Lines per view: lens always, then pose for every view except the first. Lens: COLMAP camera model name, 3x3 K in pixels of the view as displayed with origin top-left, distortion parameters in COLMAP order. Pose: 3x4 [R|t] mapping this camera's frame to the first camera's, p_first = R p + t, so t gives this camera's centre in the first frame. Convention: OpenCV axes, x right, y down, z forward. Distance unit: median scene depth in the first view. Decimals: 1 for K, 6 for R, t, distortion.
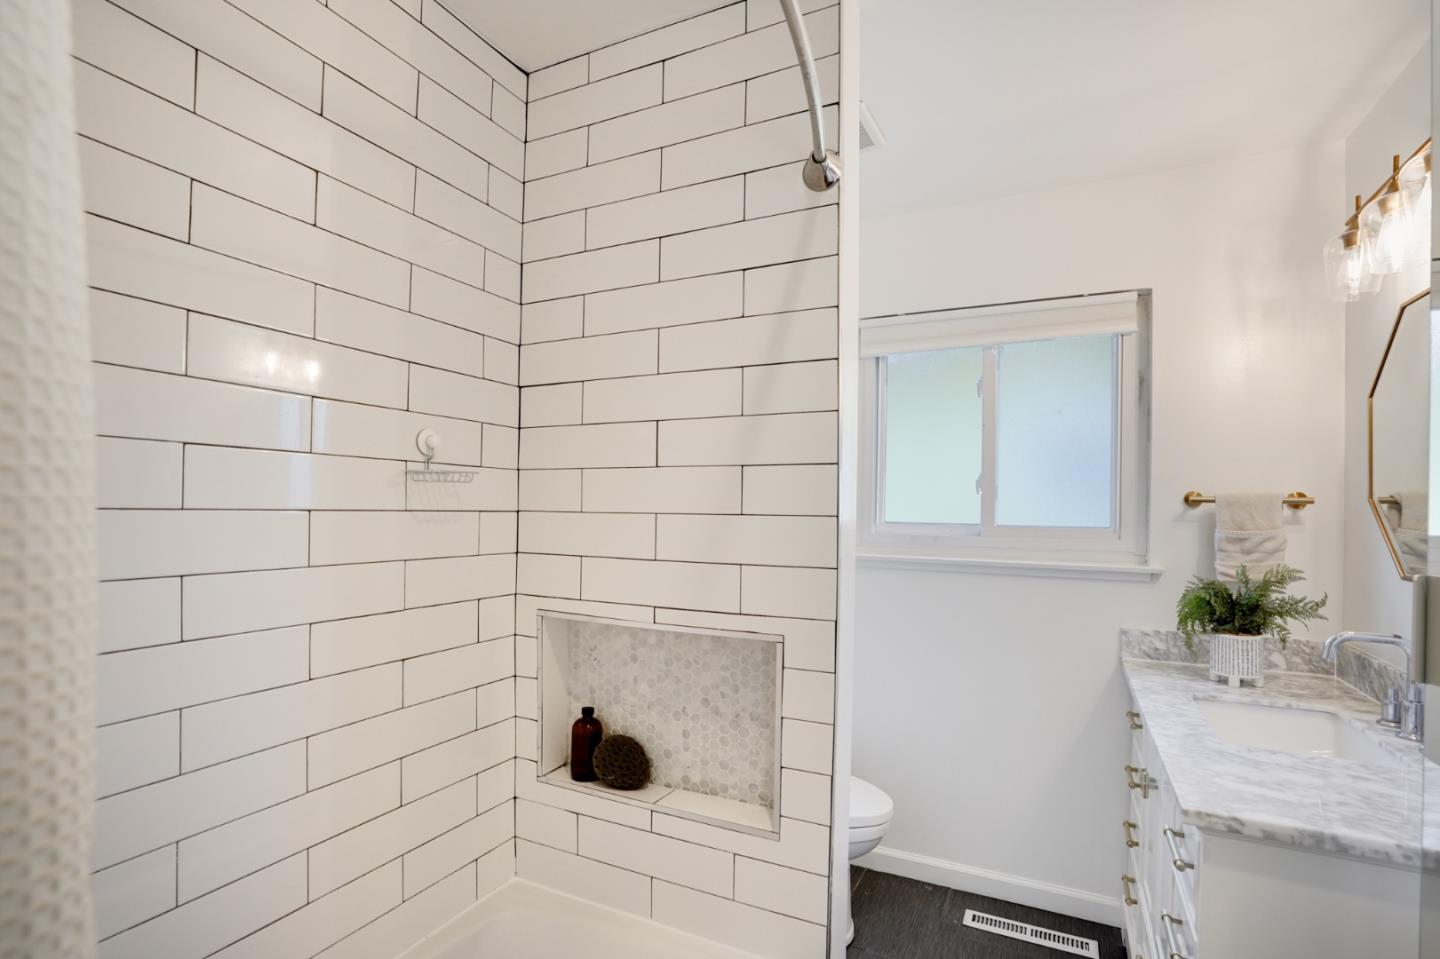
lens RADIAL K [[667.8, 0, 728.0], [0, 667.8, 510.9], [0, 0, 1]] dist [-0.034819, 0.004615]
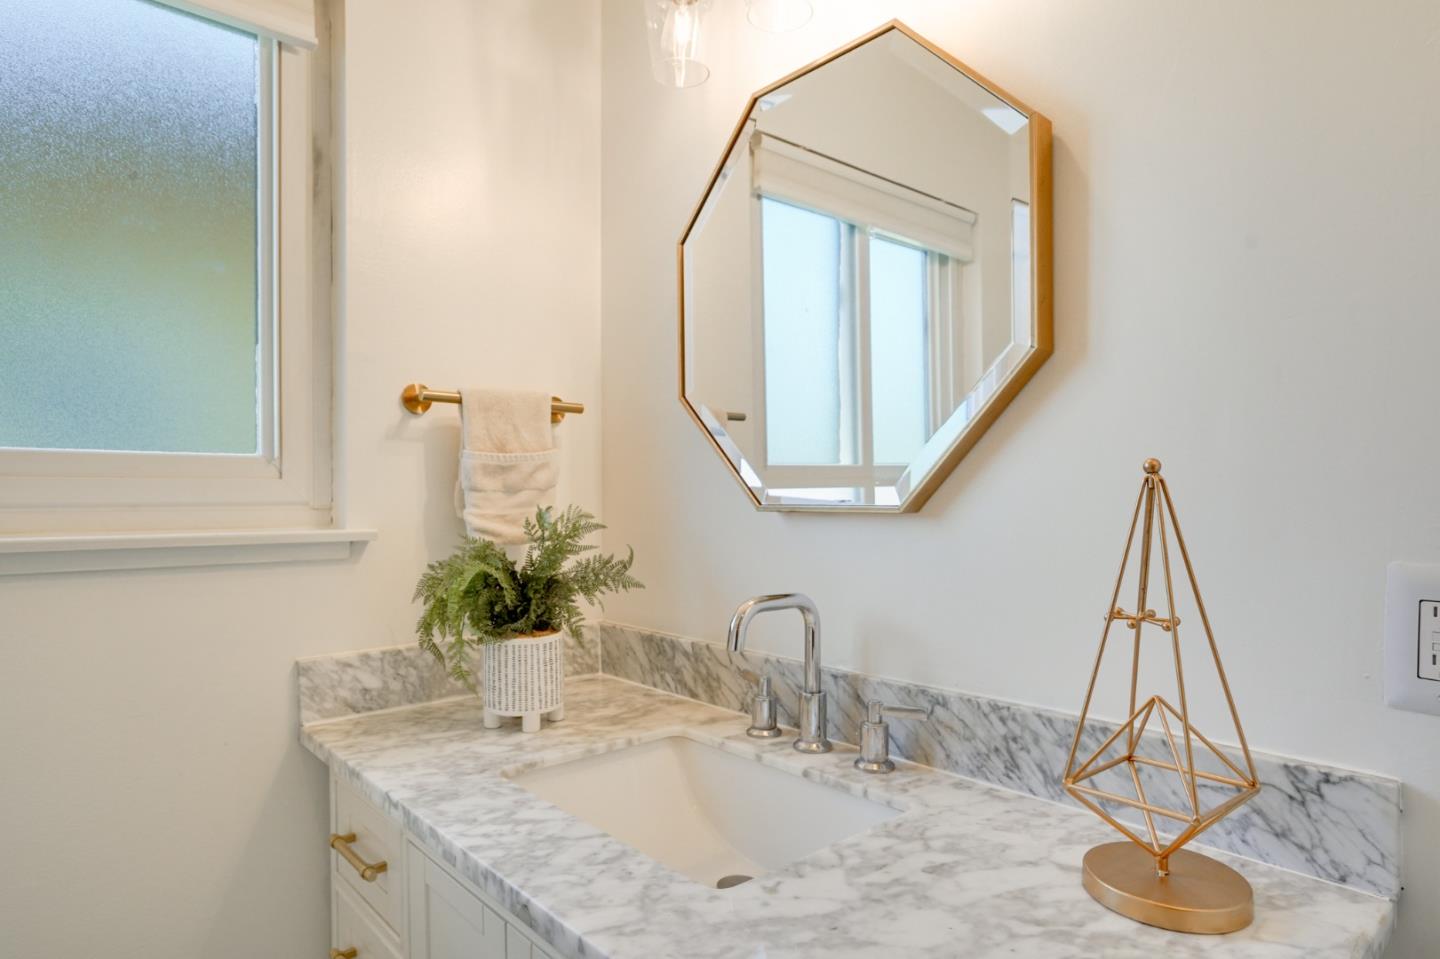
lens RADIAL K [[843.2, 0, 736.0], [0, 843.2, 504.5], [0, 0, 1]] dist [-0.024836, 0.000846]
pose [[0.379786, -0.025114, 0.924733, 0.215807], [0.014801, 0.999668, 0.021071, 0.074668], [-0.924956, 0.005685, 0.380032, 0.635175]]
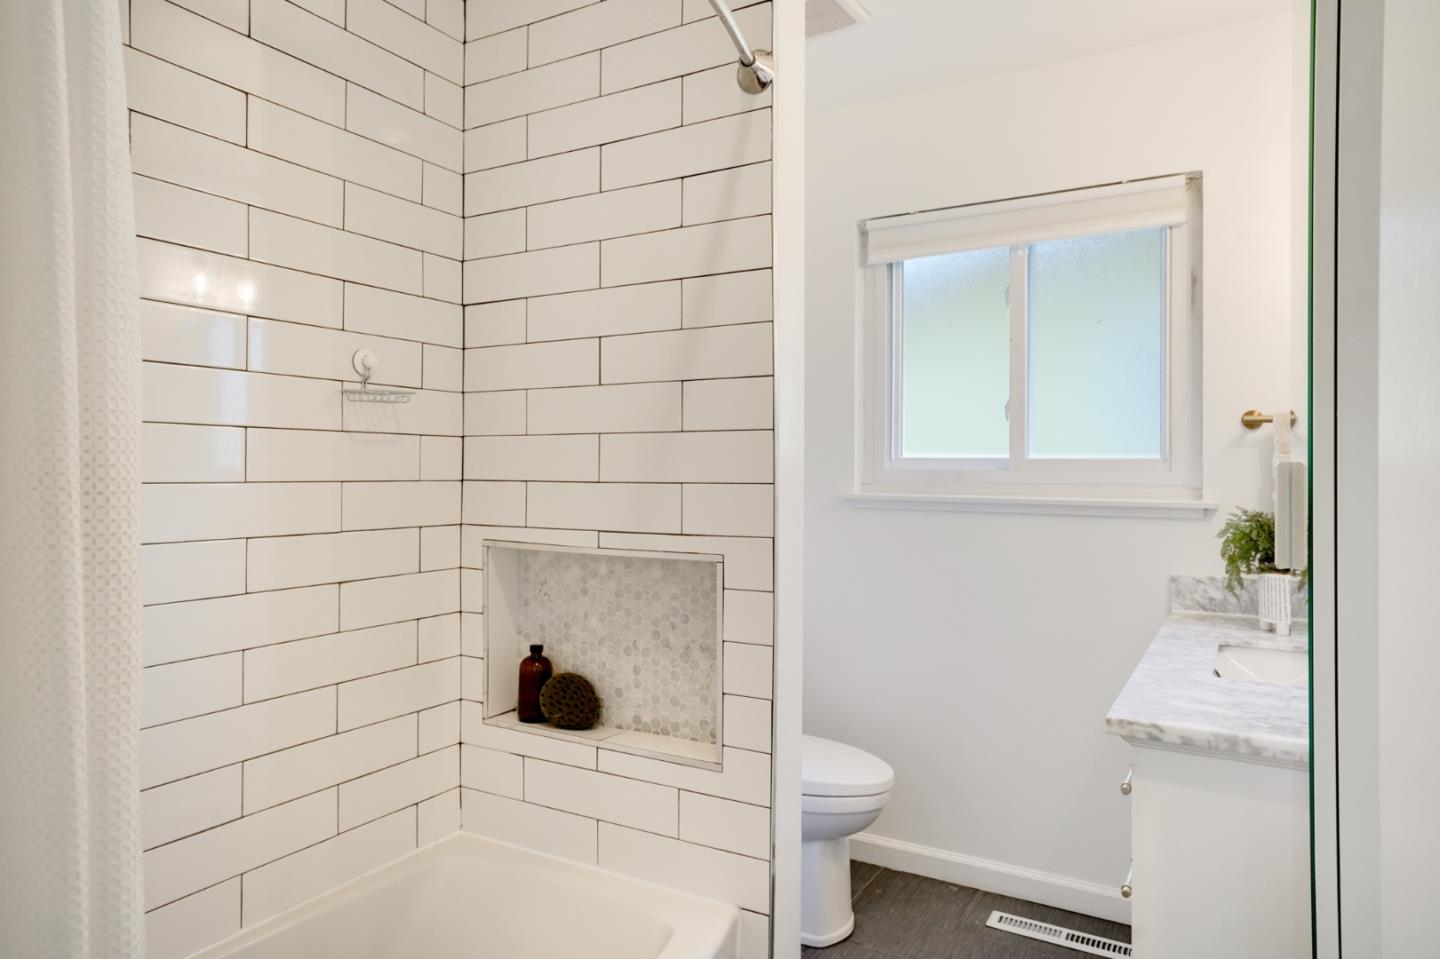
lens RADIAL K [[886.1, 0, 727.4], [0, 886.1, 465.8], [0, 0, 1]] dist [0.011314, -0.000222]
pose [[0.997483, -0.010054, -0.070187, 0.149182], [0.009536, 0.999925, -0.007712, 0.055557], [0.070259, 0.007023, 0.997504, -0.233228]]
